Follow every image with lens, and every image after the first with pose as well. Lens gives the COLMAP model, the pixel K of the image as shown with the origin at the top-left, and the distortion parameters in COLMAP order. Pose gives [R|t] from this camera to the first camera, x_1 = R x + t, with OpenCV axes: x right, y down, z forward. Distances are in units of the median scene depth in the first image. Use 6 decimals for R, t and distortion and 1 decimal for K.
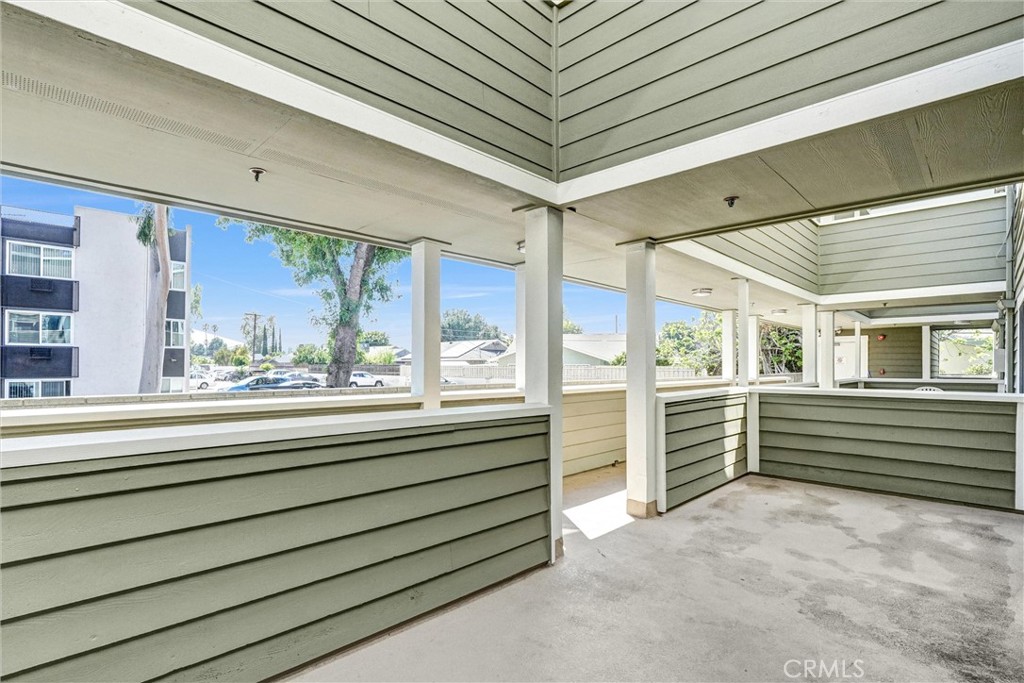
lens RADIAL K [[481.3, 0, 512.0], [0, 481.3, 341.5], [0, 0, 1]] dist [0.001141, 0.000049]
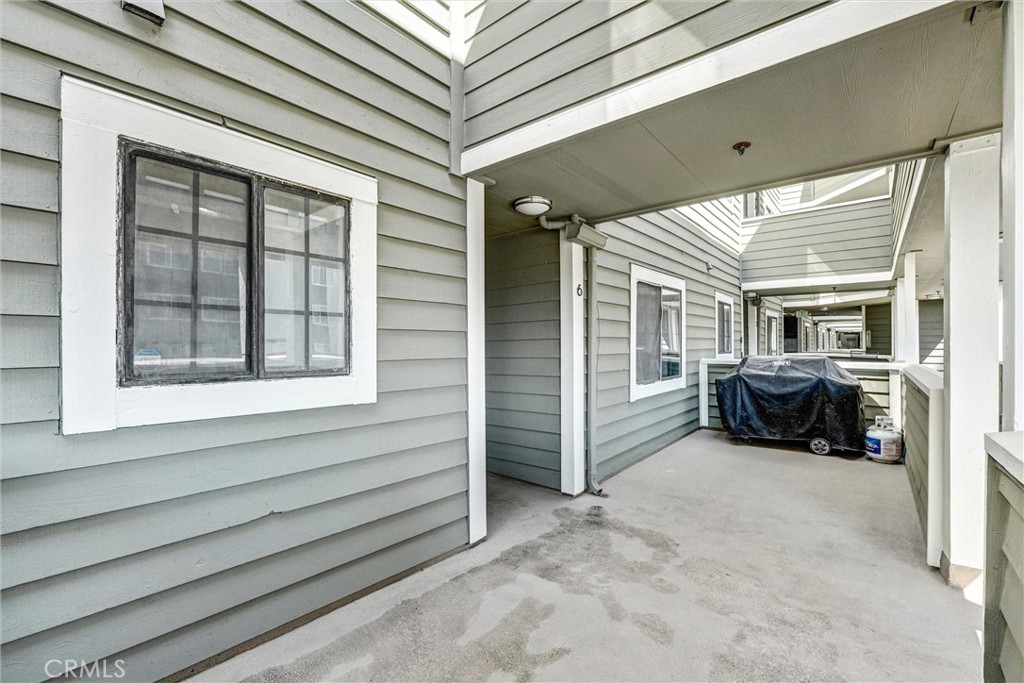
lens RADIAL K [[449.3, 0, 509.7], [0, 449.3, 358.2], [0, 0, 1]] dist [-0.000893, -0.000212]
pose [[-0.998006, -0.003727, -0.063006, 0.910113], [-0.002519, 0.999812, -0.019239, 0.089186], [0.063066, -0.019042, -0.997828, 1.757231]]
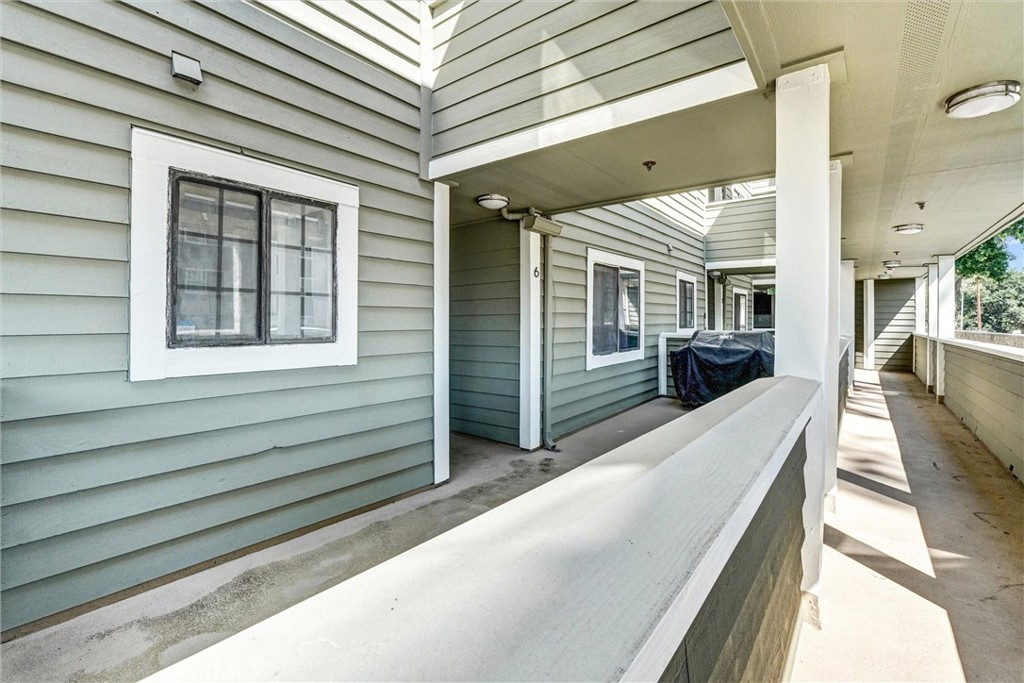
lens RADIAL K [[465.6, 0, 515.4], [0, 465.6, 328.9], [0, 0, 1]] dist [0.000107, 0.000121]
pose [[-0.995578, -0.010122, -0.093397, 0.844276], [-0.007633, 0.999607, -0.026966, 0.098259], [0.093633, -0.026134, -0.995264, 2.001655]]
